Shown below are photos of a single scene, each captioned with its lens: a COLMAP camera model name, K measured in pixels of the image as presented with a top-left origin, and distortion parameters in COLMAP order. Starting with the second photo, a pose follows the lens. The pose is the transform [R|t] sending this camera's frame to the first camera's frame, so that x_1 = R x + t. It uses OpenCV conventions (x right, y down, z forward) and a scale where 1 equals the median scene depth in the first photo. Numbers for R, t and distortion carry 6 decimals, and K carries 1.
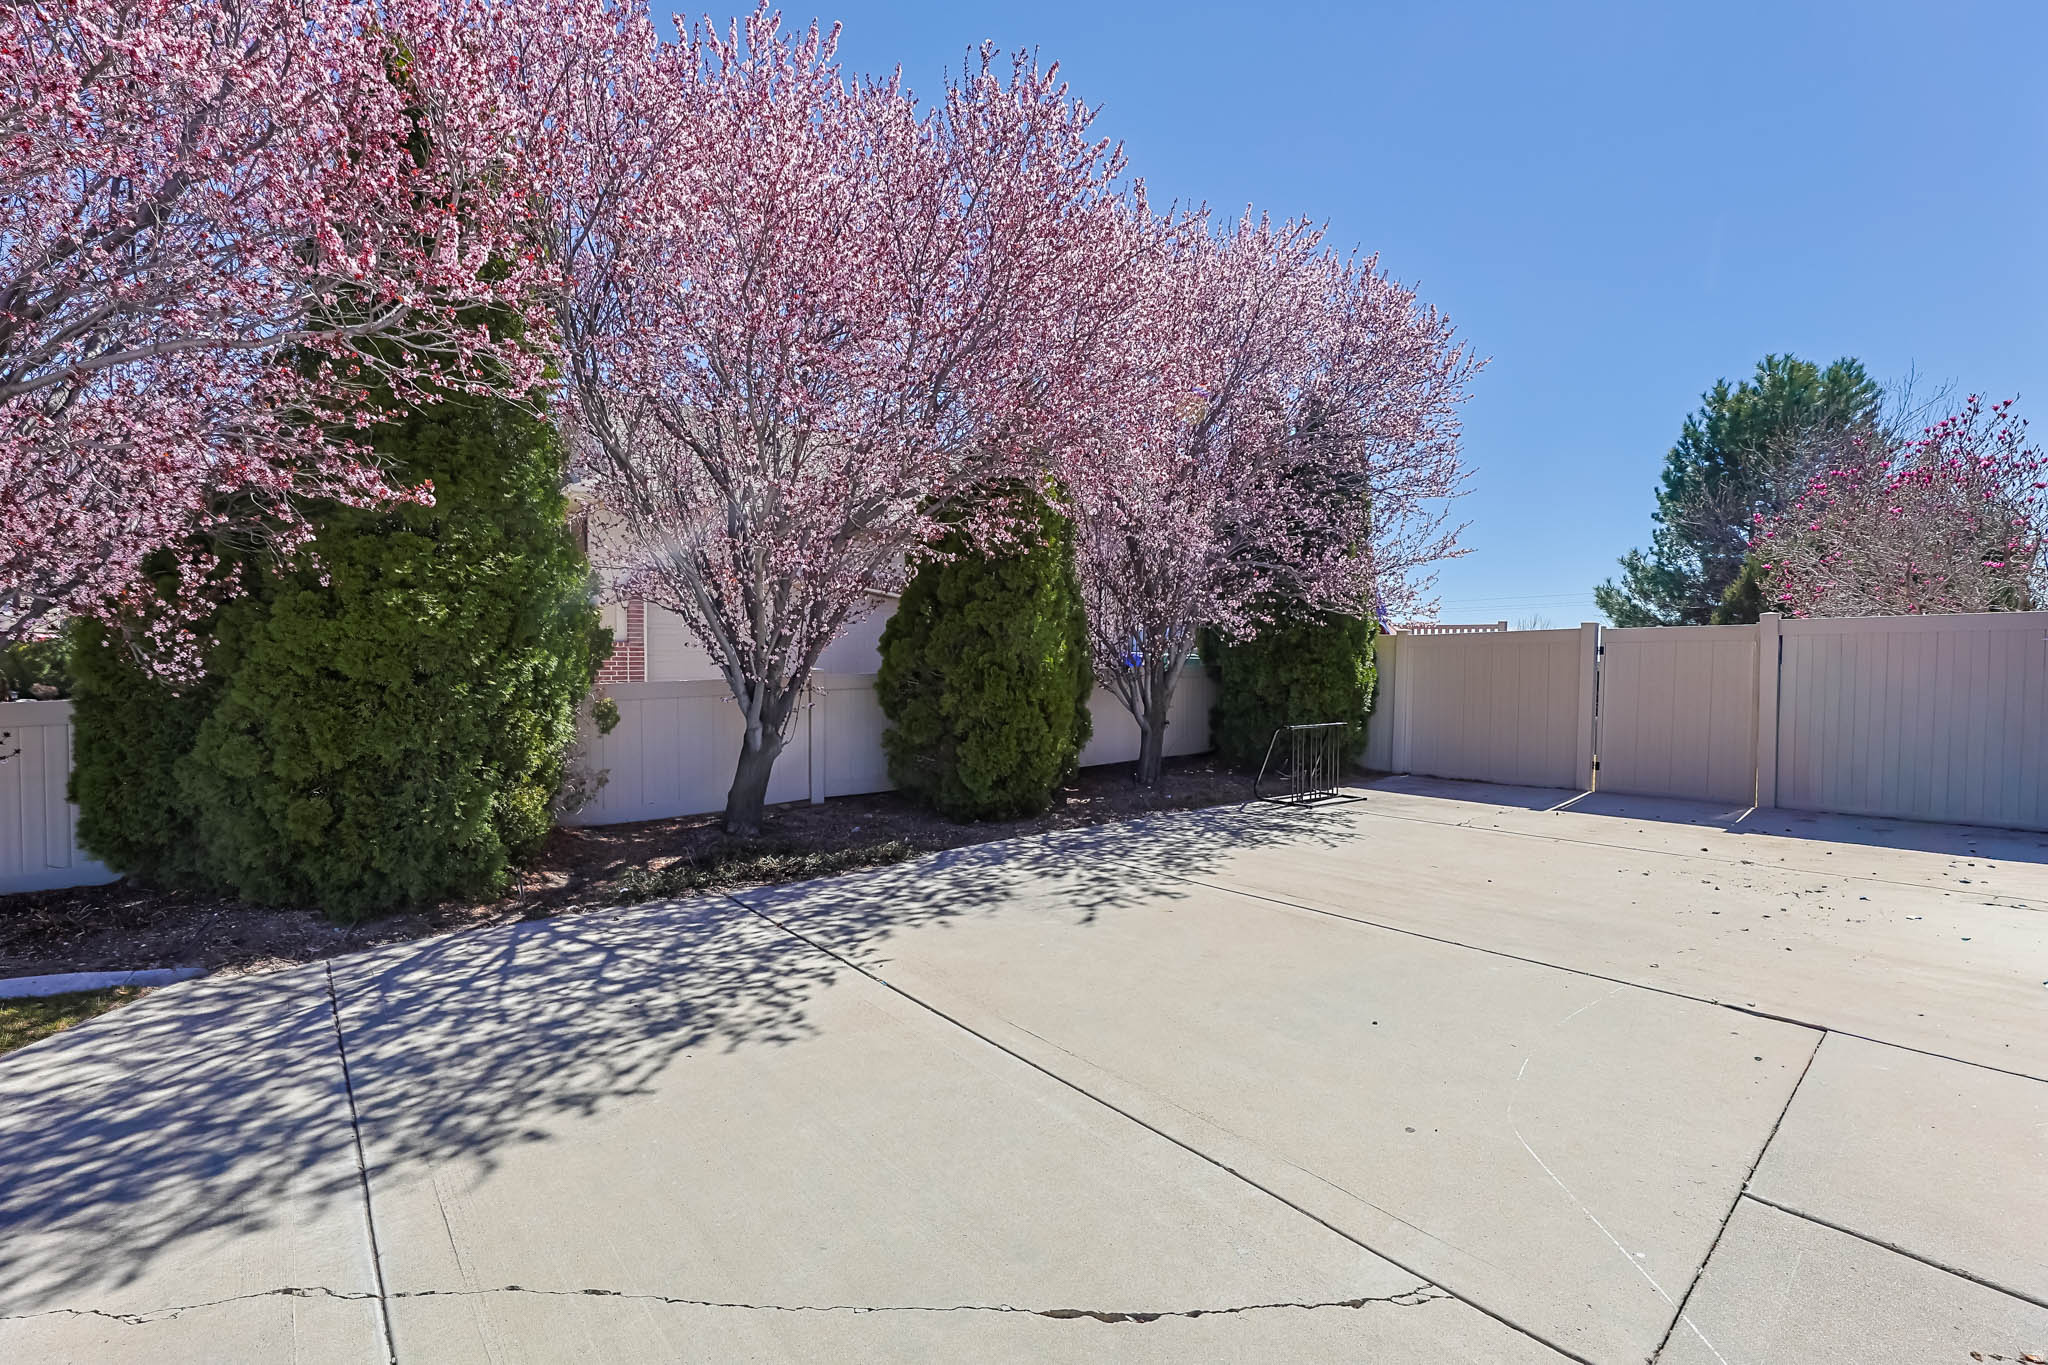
lens RADIAL K [[875.4, 0, 993.0], [0, 875.4, 674.5], [0, 0, 1]] dist [-0.006793, -0.000805]
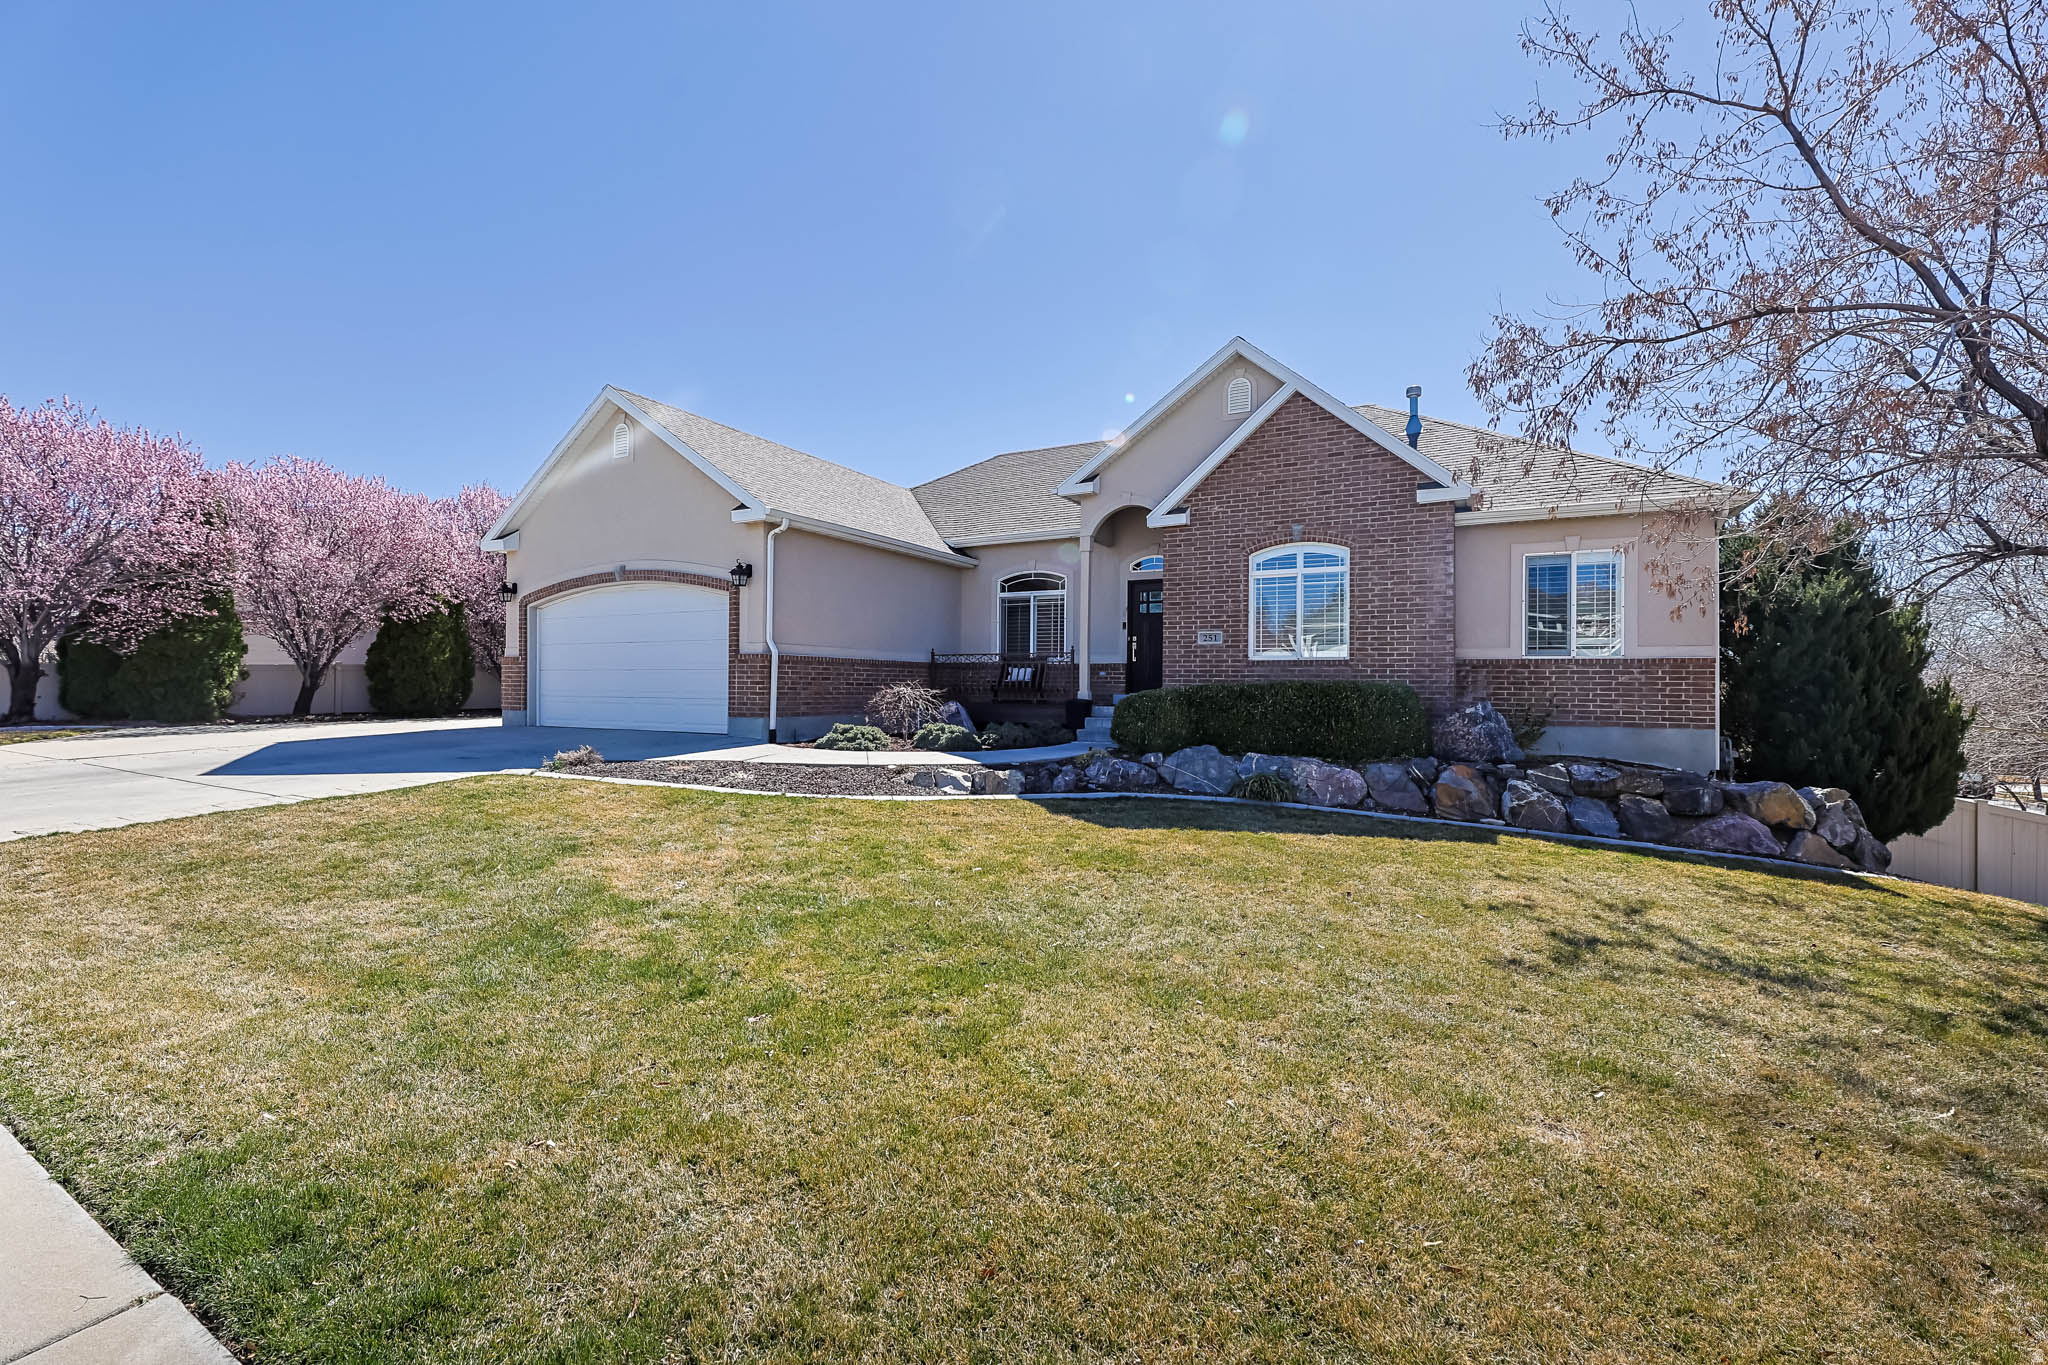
lens RADIAL K [[875.4, 0, 1023.8], [0, 875.4, 671.8], [0, 0, 1]] dist [-0.006793, -0.000805]
pose [[0.915327, 0.002638, 0.402703, 0.579584], [0.014280, 0.999137, -0.039004, 0.141840], [-0.402458, 0.041453, 0.914499, -2.037244]]
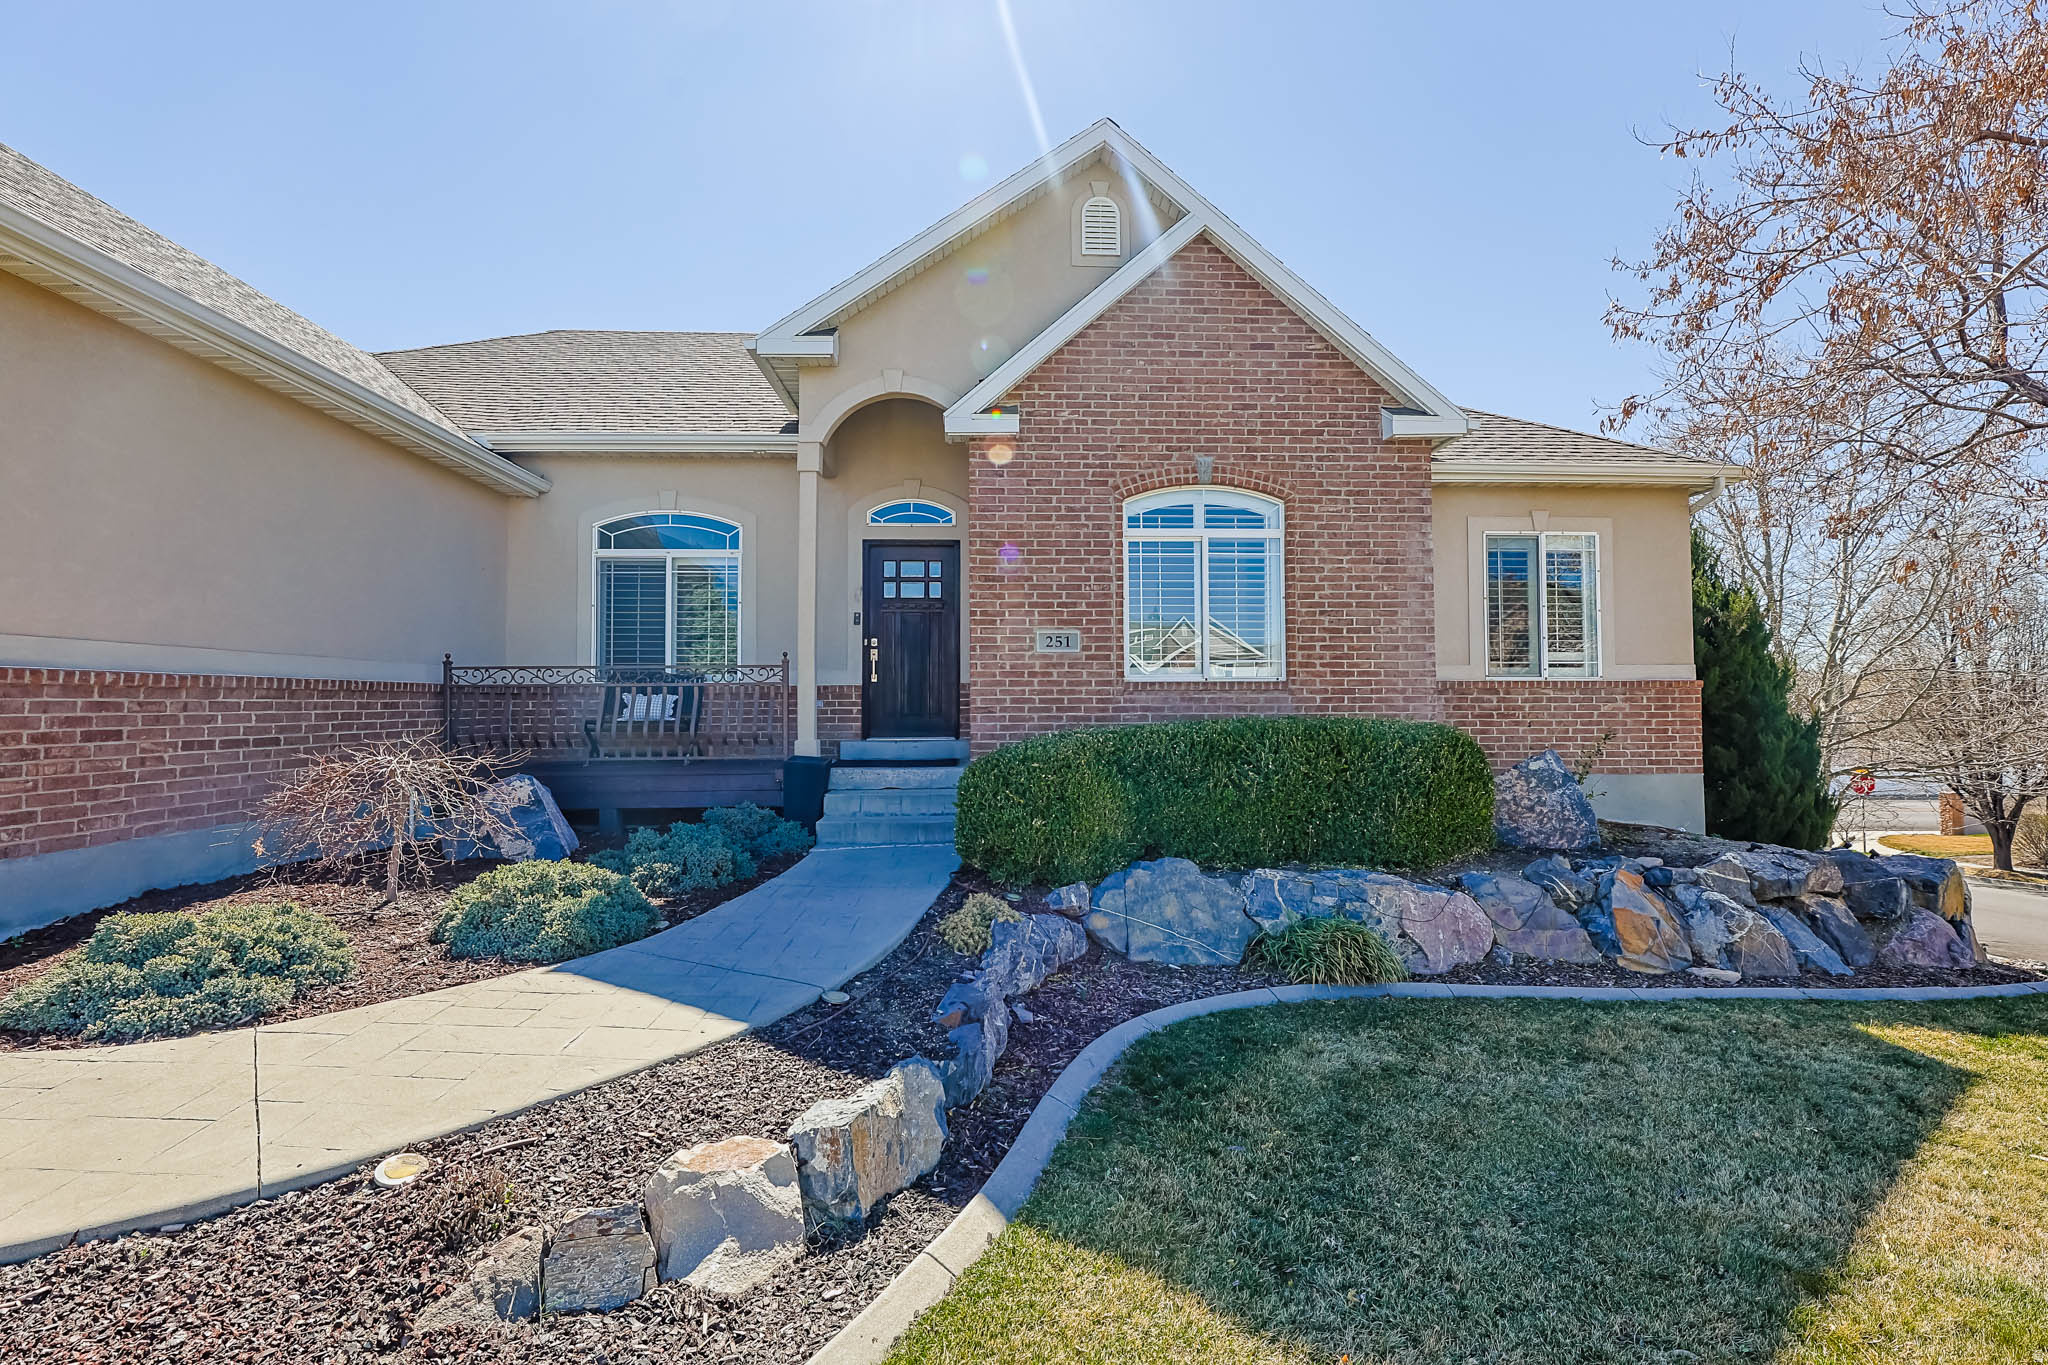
lens RADIAL K [[875.4, 0, 1033.2], [0, 875.4, 681.4], [0, 0, 1]] dist [-0.006793, -0.000805]
pose [[0.575454, 0.004817, 0.817820, 0.799872], [0.035212, 0.998909, -0.030660, 0.086077], [-0.817076, 0.046441, 0.574657, -1.147900]]
